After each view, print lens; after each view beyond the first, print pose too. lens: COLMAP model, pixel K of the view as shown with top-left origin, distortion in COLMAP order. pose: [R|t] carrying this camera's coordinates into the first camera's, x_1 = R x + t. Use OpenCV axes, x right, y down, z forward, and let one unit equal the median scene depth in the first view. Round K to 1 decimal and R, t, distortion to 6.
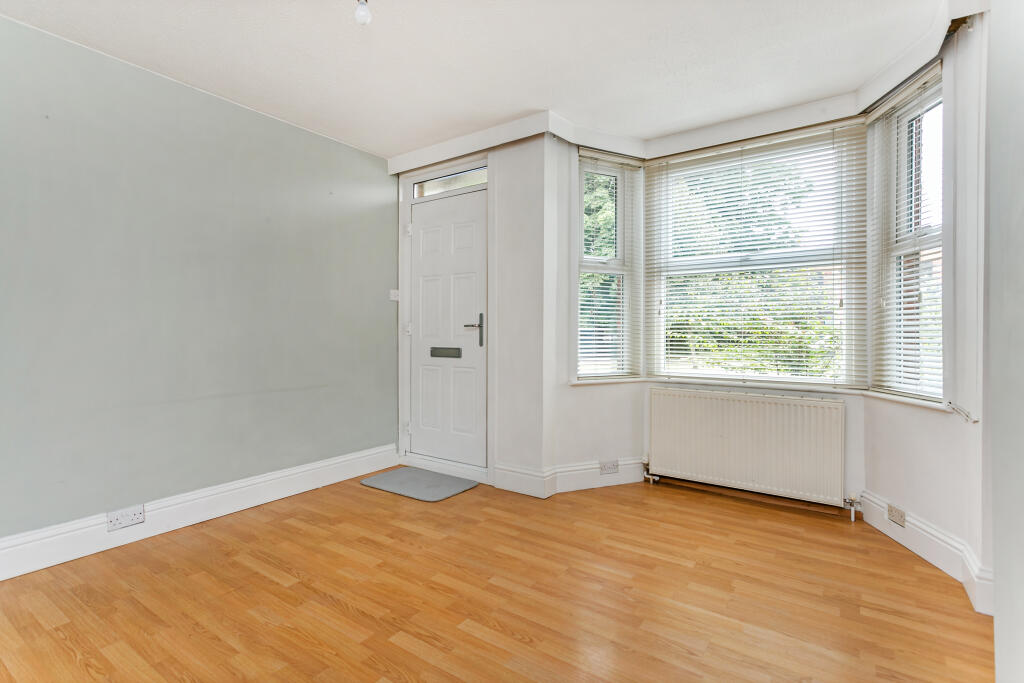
lens RADIAL K [[490.6, 0, 508.8], [0, 490.6, 336.1], [0, 0, 1]] dist [0.008618, 0.000067]
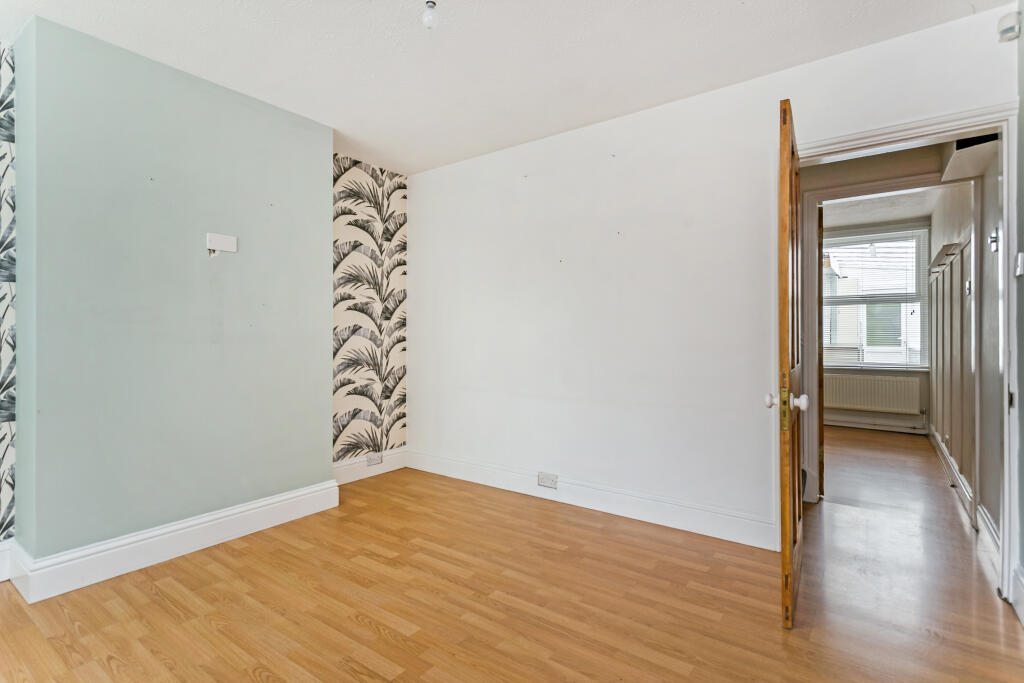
lens RADIAL K [[490.6, 0, 515.1], [0, 490.6, 340.3], [0, 0, 1]] dist [0.008618, 0.000067]
pose [[-0.999916, -0.001447, 0.012912, -0.277270], [-0.001304, 0.999938, 0.011074, -0.017549], [-0.012928, 0.011057, -0.999855, 1.147897]]
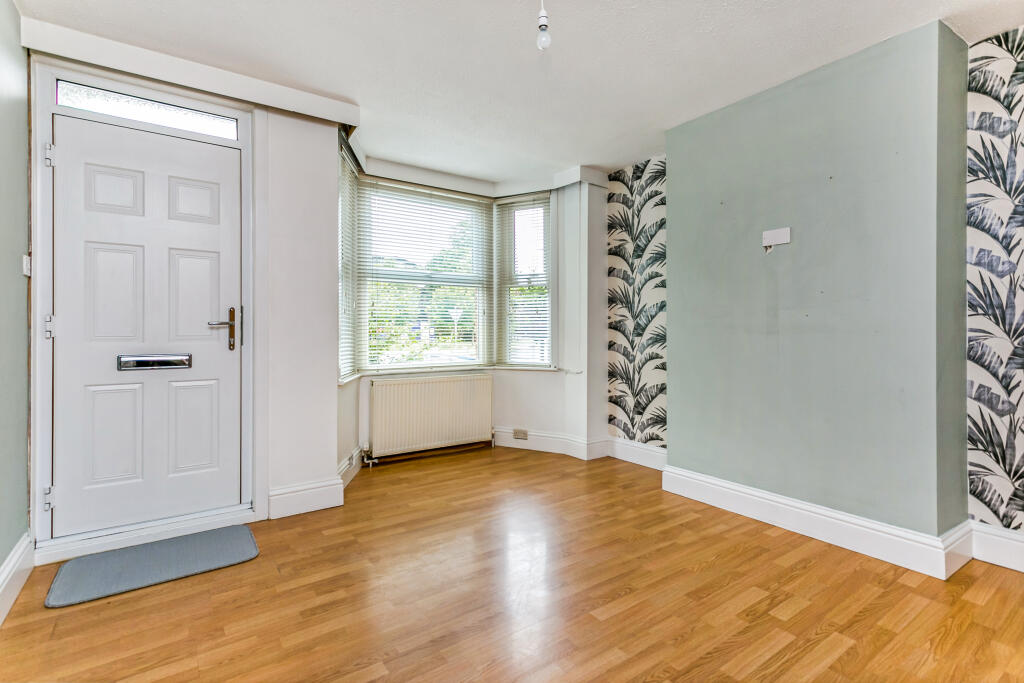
lens RADIAL K [[490.6, 0, 509.3], [0, 490.6, 334.3], [0, 0, 1]] dist [0.008618, 0.000067]
pose [[0.331646, -0.012850, 0.943316, -0.788624], [0.006378, 0.999915, 0.011378, -0.013861], [-0.943382, 0.002243, 0.331700, 0.405268]]
